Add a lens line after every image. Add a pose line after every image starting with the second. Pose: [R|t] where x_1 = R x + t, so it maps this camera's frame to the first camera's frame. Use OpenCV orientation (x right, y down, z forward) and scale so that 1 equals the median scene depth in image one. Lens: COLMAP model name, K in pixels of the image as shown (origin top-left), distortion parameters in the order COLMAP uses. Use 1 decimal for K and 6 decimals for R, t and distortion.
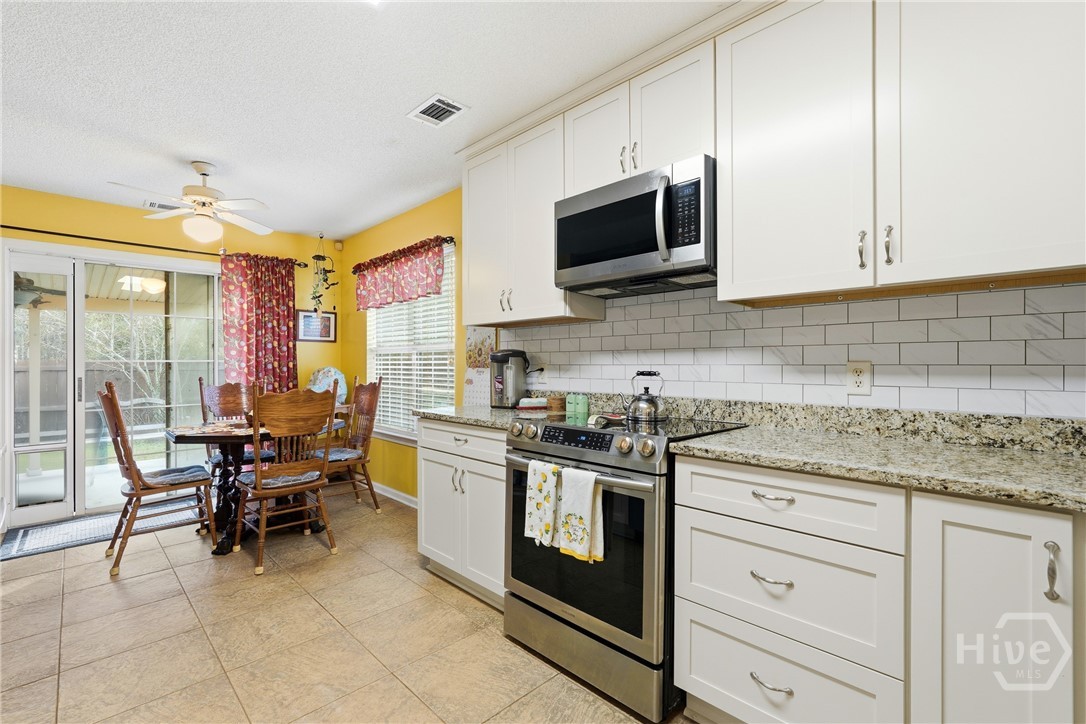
lens RADIAL K [[482.0, 0, 543.6], [0, 482.0, 359.0], [0, 0, 1]] dist [-0.015259, 0.005944]
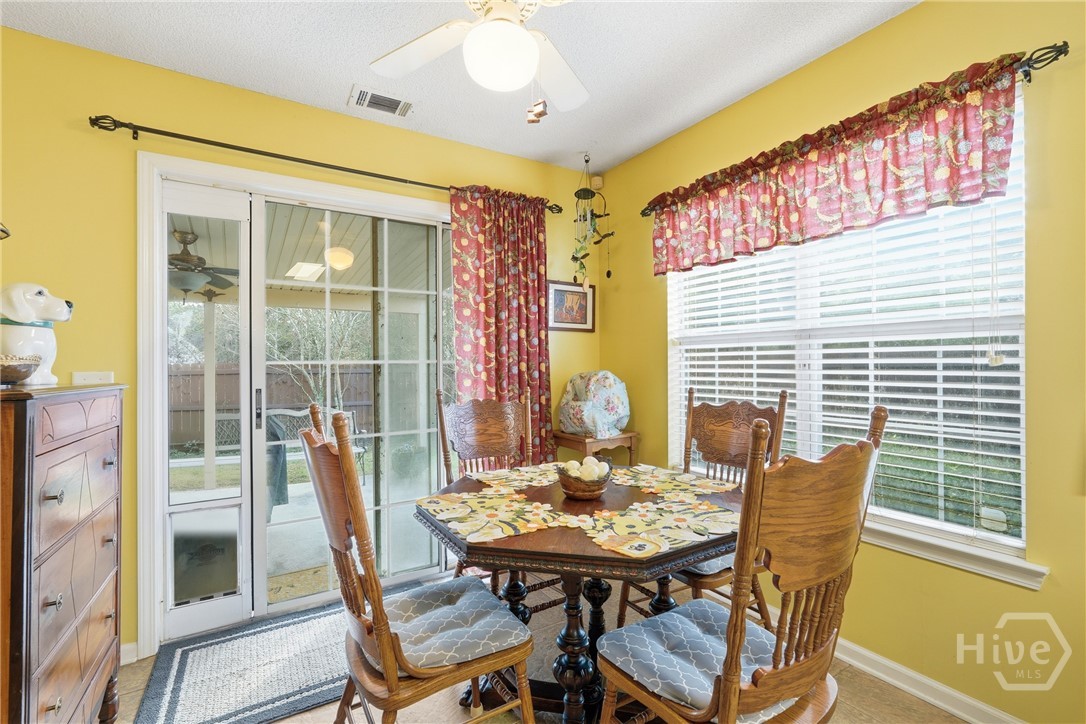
lens RADIAL K [[482.0, 0, 541.7], [0, 482.0, 361.0], [0, 0, 1]] dist [-0.015259, 0.005944]
pose [[0.975664, -0.003177, -0.219248, -0.417463], [0.003263, 0.999995, 0.000028, 0.004289], [0.219247, -0.000742, 0.975669, 0.416273]]
